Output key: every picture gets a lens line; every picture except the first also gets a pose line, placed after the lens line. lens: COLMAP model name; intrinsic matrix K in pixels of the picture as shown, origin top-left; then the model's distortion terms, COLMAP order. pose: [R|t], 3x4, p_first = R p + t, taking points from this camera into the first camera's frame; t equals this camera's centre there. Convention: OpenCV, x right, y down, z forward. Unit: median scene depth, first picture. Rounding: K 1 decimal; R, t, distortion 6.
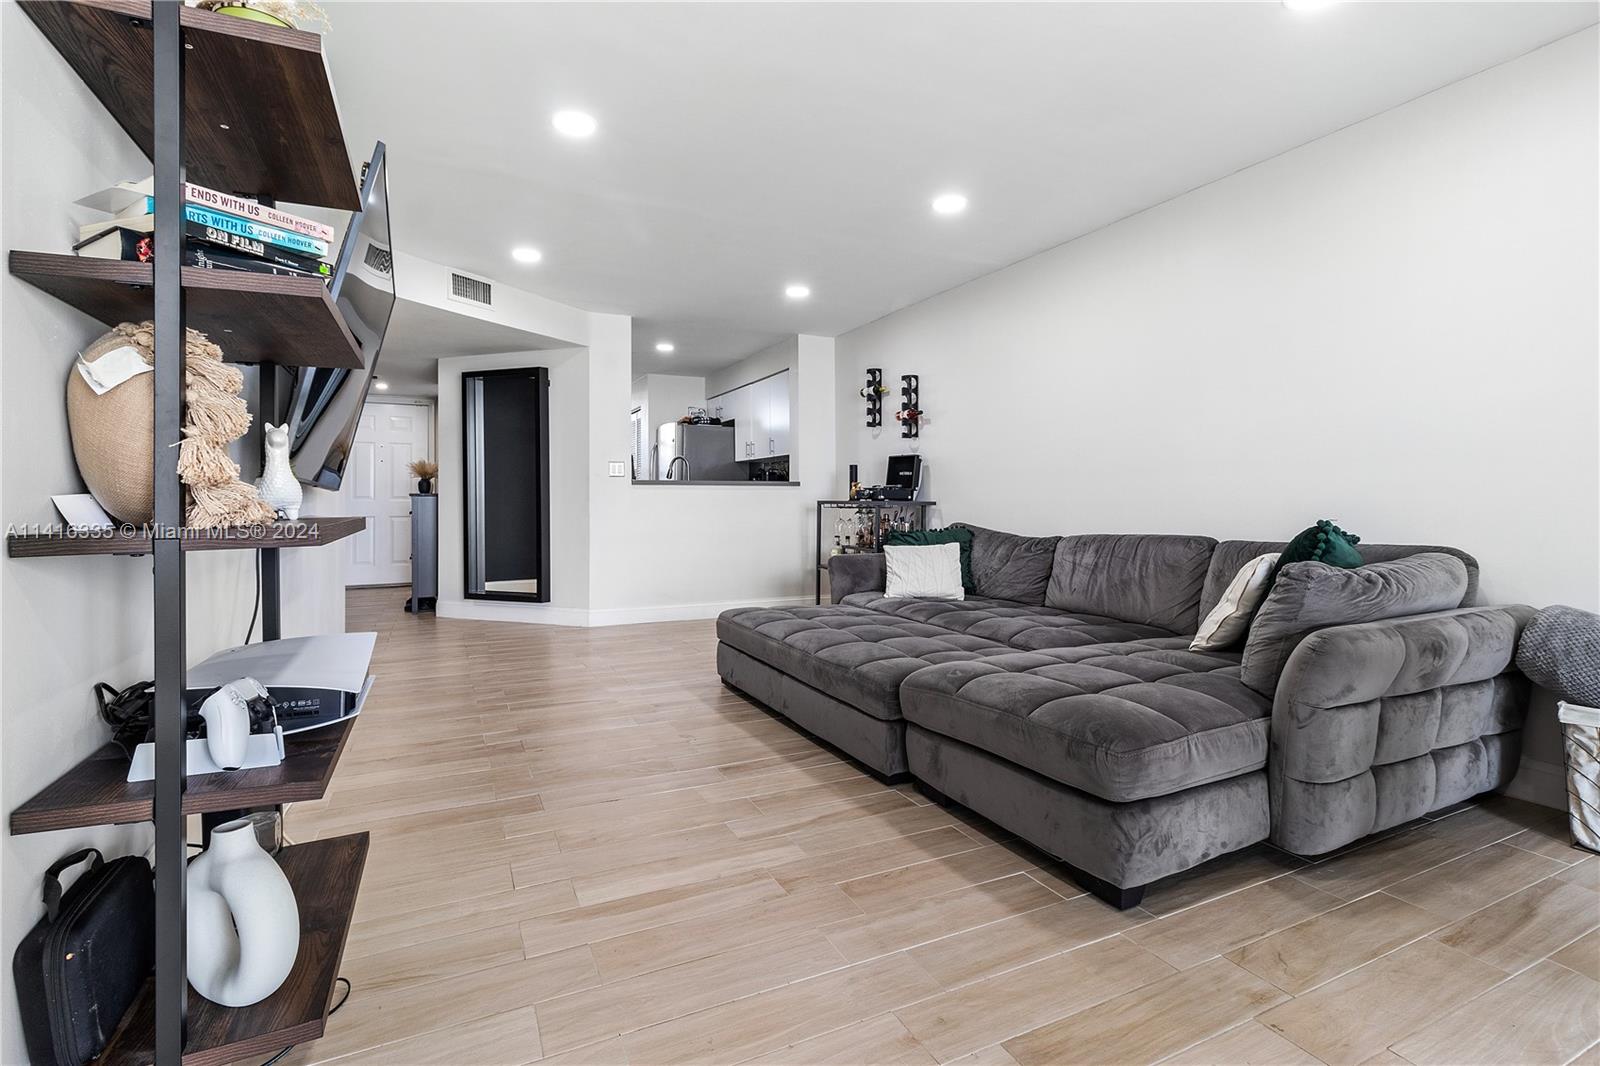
lens RADIAL K [[740.7, 0, 804.8], [0, 740.7, 491.4], [0, 0, 1]] dist [0.007426, -0.000286]
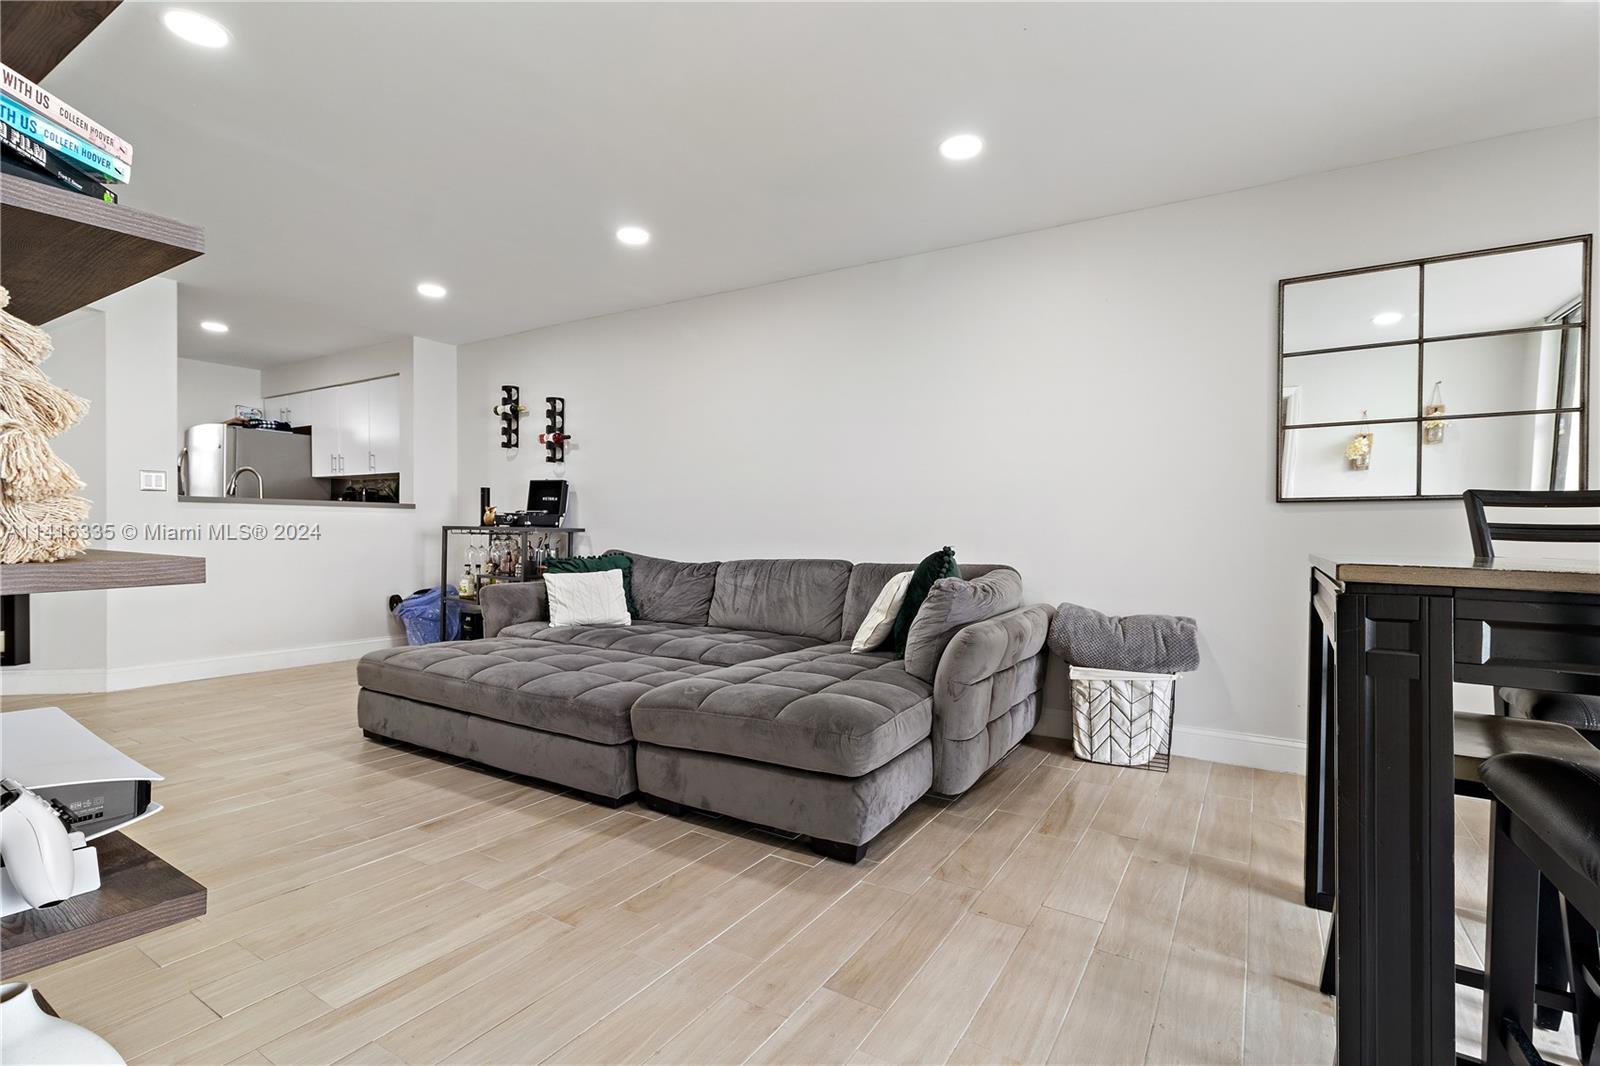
lens RADIAL K [[738.8, 0, 800.0], [0, 738.8, 533.0], [0, 0, 1]] dist [0.010804, 0.000166]
pose [[0.849945, 0.008019, 0.526811, -0.238589], [-0.018529, 0.999721, 0.014677, -0.000001], [-0.526546, -0.022236, 0.849856, 0.015407]]
